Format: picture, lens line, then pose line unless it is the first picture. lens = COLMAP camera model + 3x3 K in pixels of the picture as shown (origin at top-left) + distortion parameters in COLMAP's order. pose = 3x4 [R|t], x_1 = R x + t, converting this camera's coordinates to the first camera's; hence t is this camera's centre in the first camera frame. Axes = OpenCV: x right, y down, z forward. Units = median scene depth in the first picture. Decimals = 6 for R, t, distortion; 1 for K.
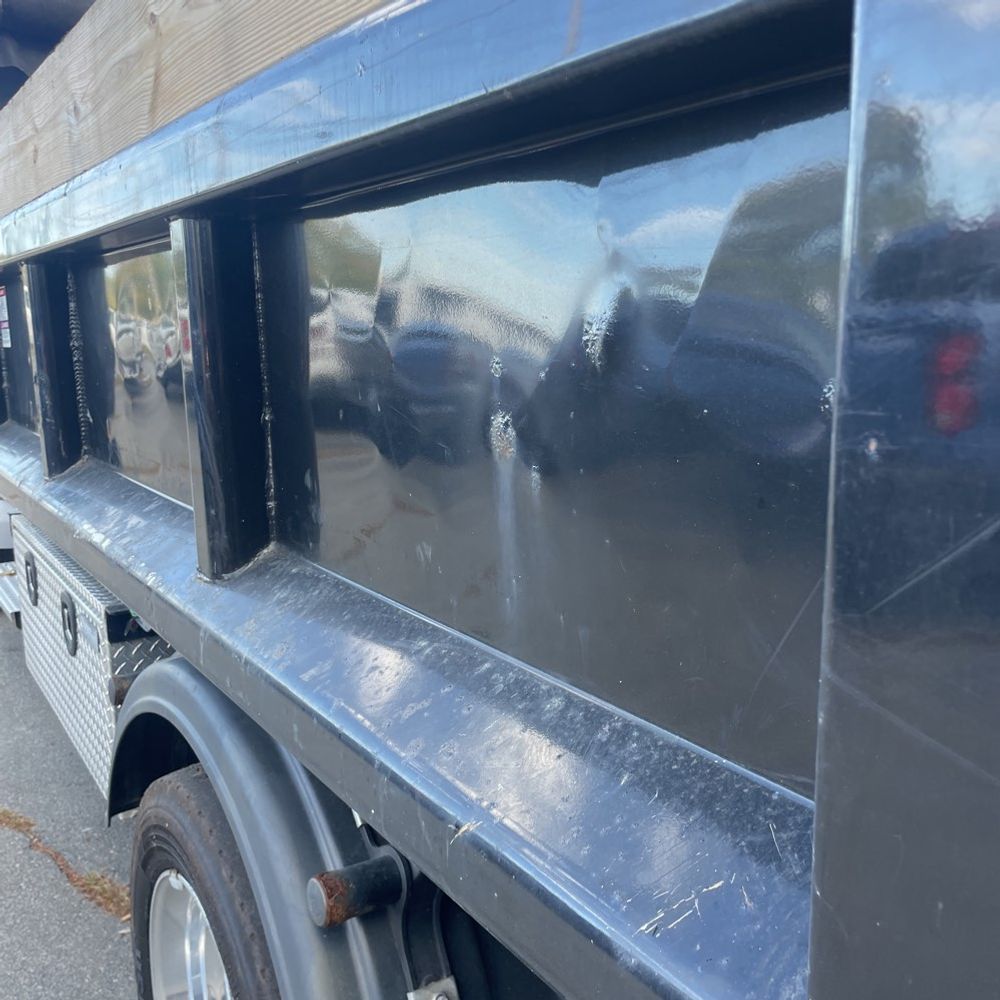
lens RADIAL K [[1016.5, 0, 494.9], [0, 1016.5, 500.4], [0, 0, 1]] dist [0.036166, 0.000000]
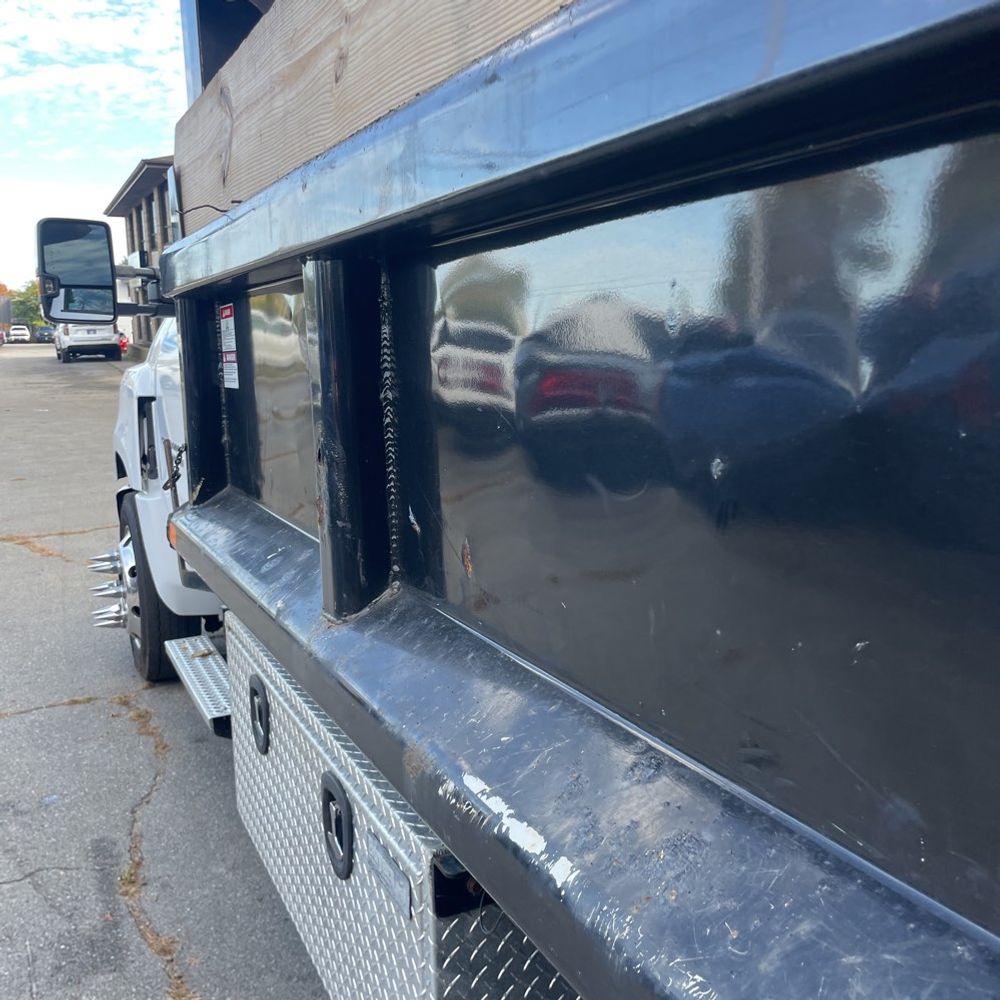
lens RADIAL K [[1016.5, 0, 500.1], [0, 1016.5, 504.5], [0, 0, 1]] dist [0.036166, 0.000000]
pose [[0.992046, 0.017629, -0.124637, -0.205977], [-0.019846, 0.999666, -0.016567, -0.061781], [0.124304, 0.018909, 0.992064, 0.324380]]
